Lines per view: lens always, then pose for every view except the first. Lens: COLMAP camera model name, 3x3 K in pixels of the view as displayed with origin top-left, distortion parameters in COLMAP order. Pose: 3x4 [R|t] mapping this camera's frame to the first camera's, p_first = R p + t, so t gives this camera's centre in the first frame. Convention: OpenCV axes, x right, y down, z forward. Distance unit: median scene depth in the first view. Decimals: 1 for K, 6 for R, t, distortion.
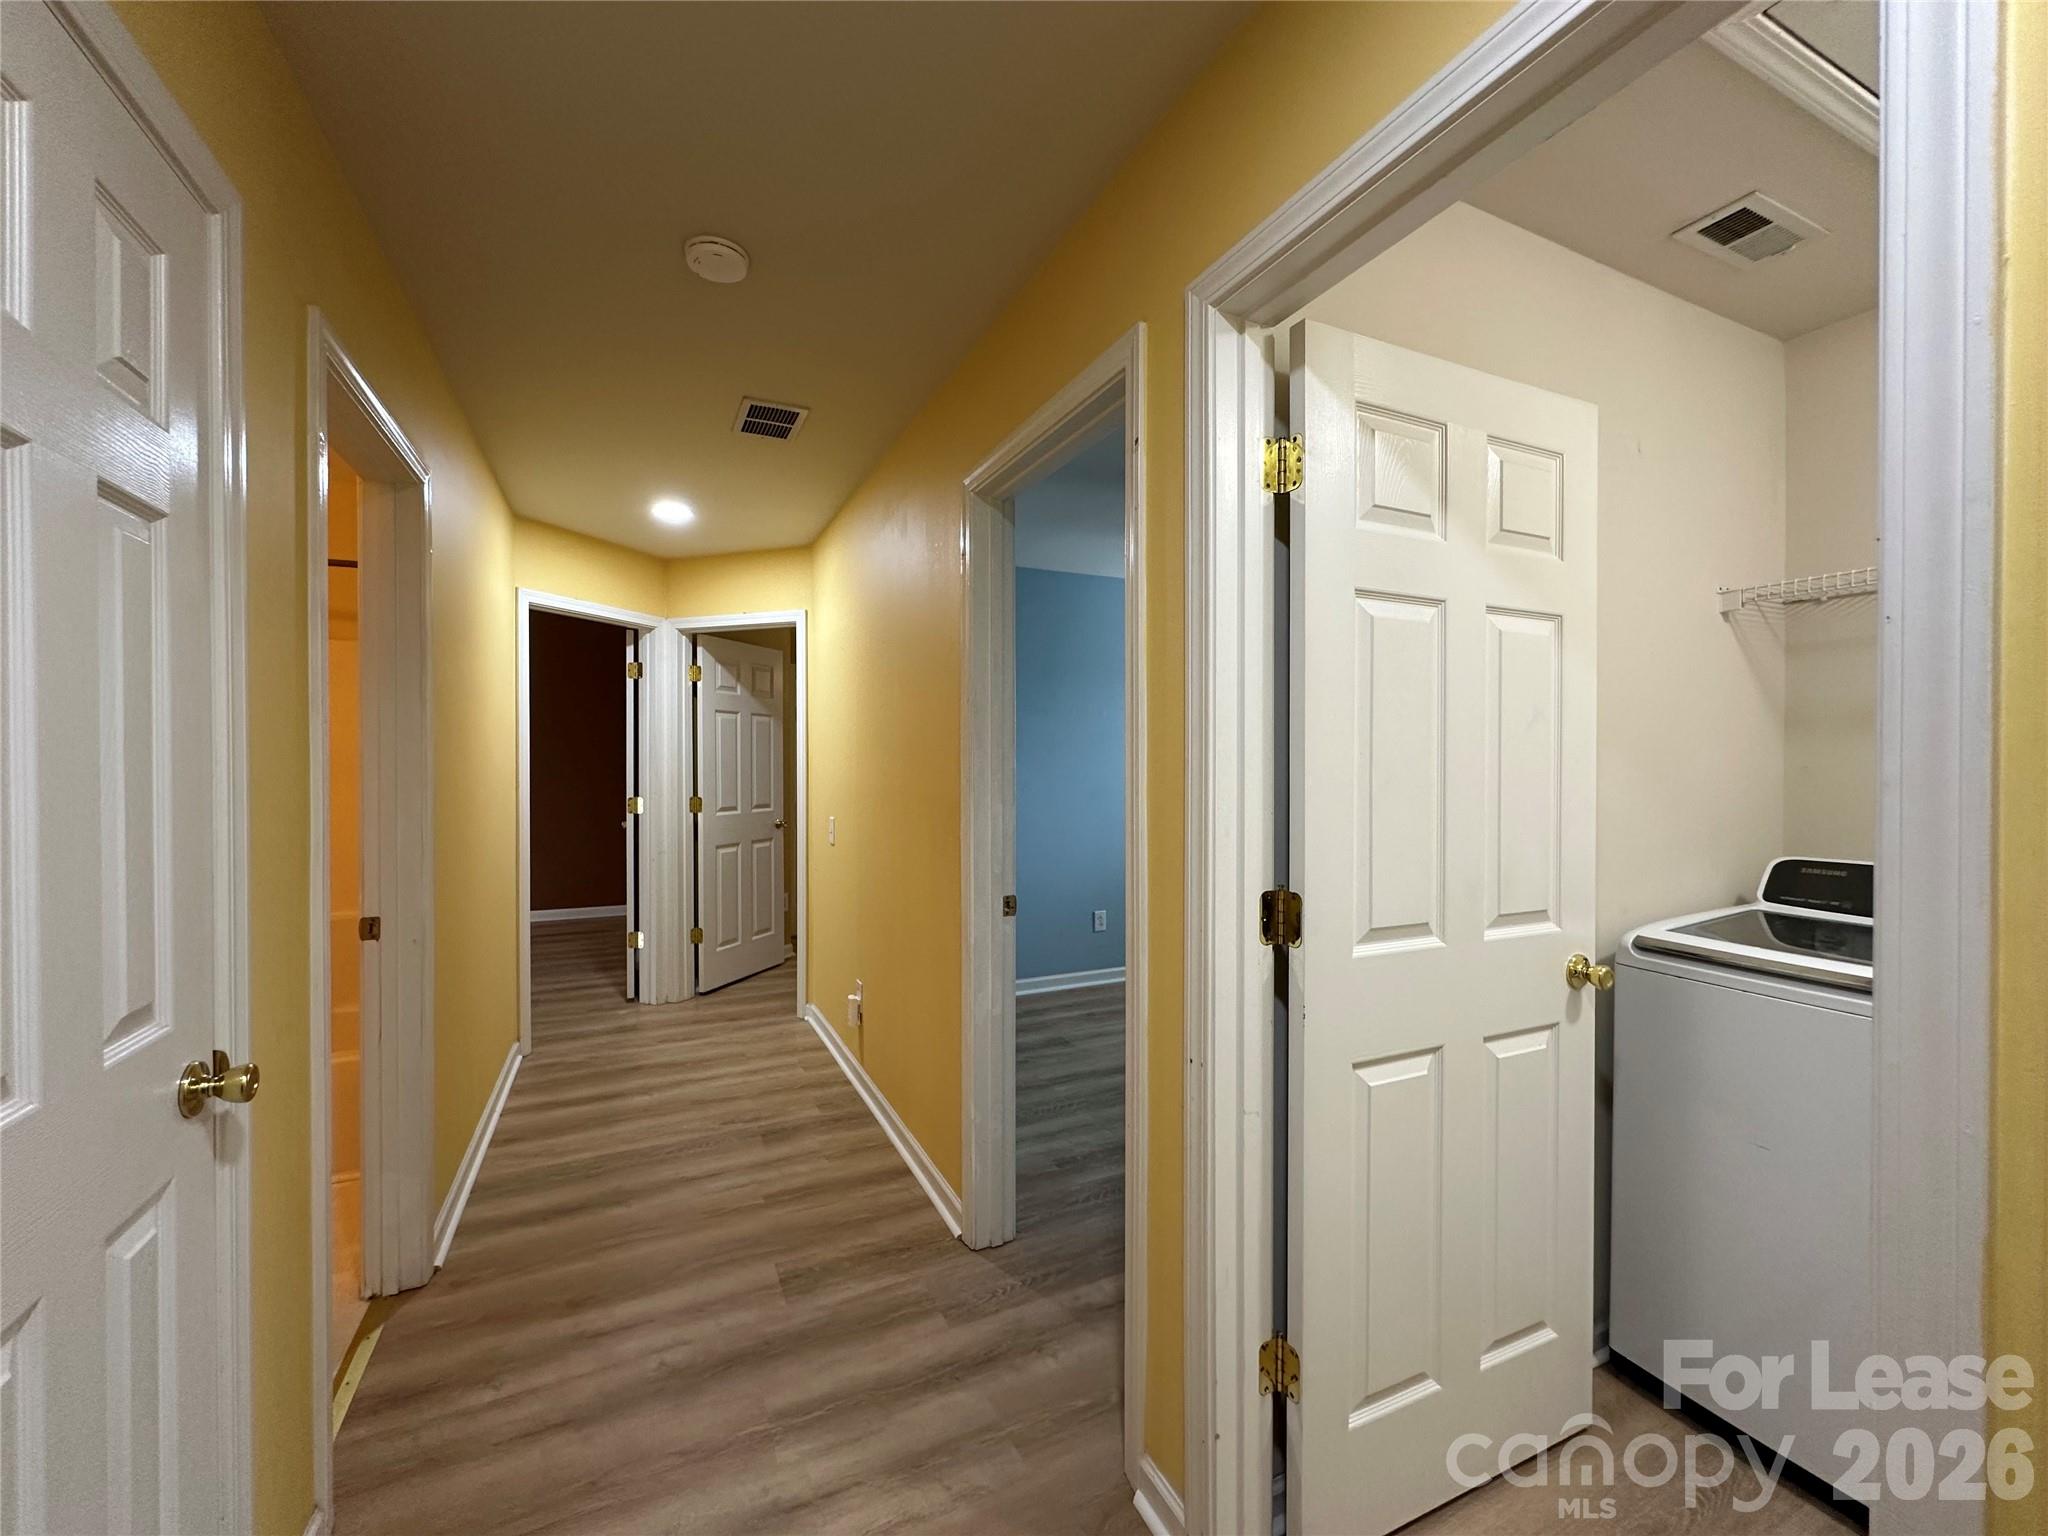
lens RADIAL K [[828.9, 0, 1021.5], [0, 828.9, 757.9], [0, 0, 1]] dist [-0.002705, -0.000148]
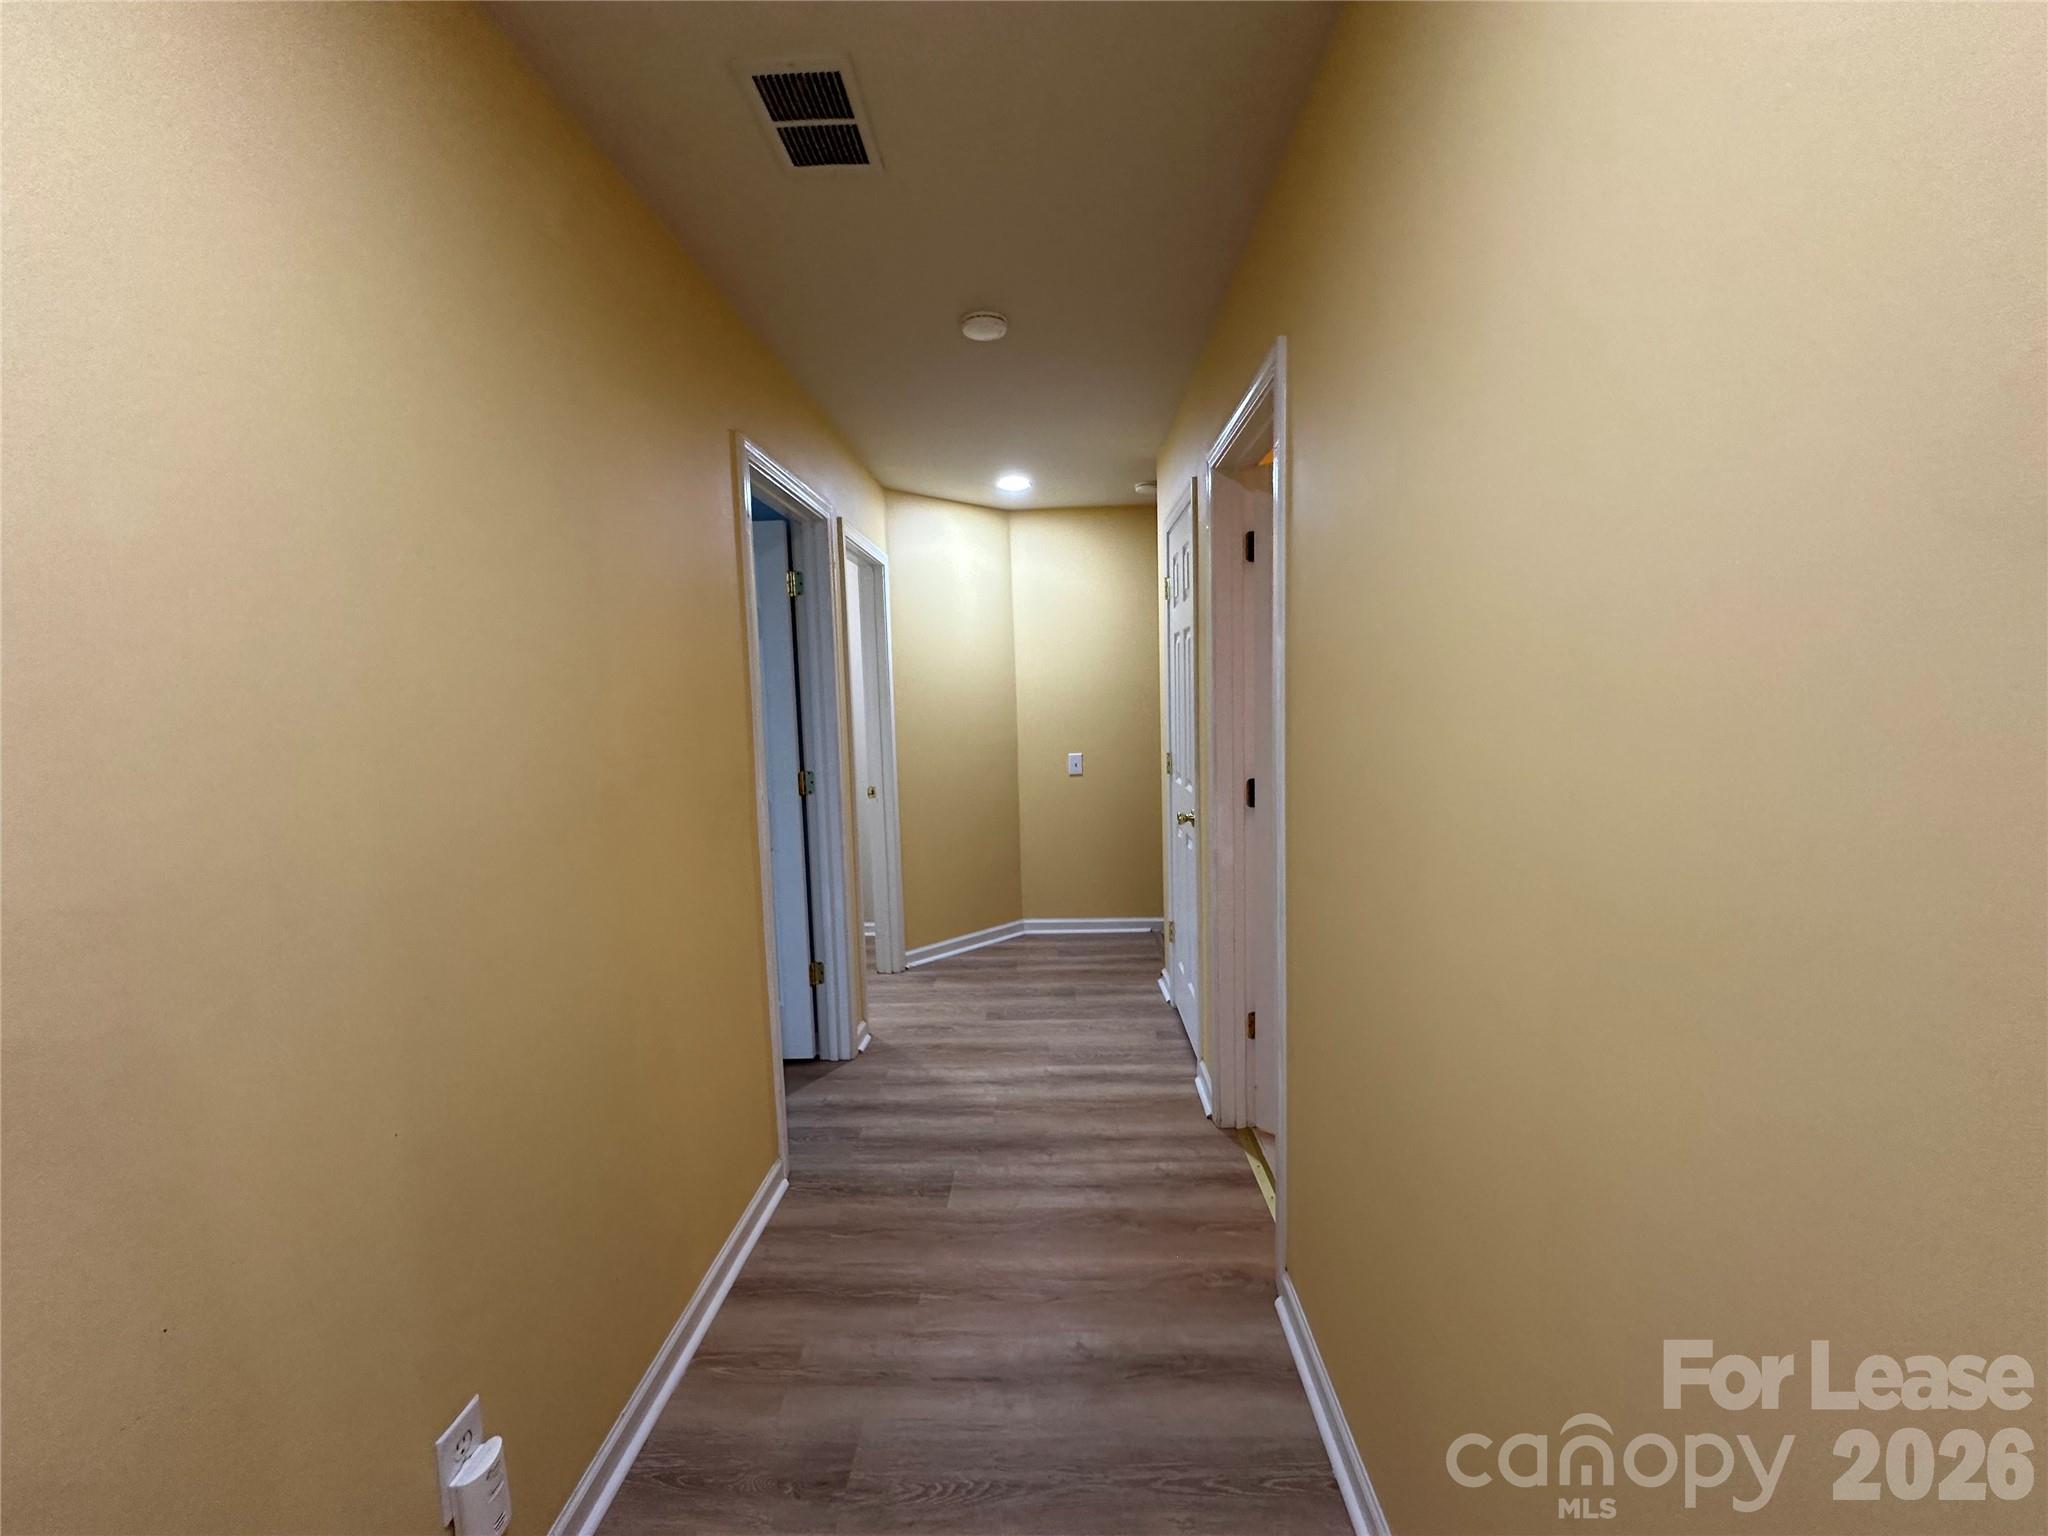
lens RADIAL K [[818.3, 0, 1025.5], [0, 818.3, 770.5], [0, 0, 1]] dist [-0.003150, 0.000338]
pose [[-0.887244, -0.010112, 0.461189, -0.936303], [0.035374, 0.995324, 0.089878, -0.023691], [-0.459942, 0.096058, -0.882738, 1.983690]]
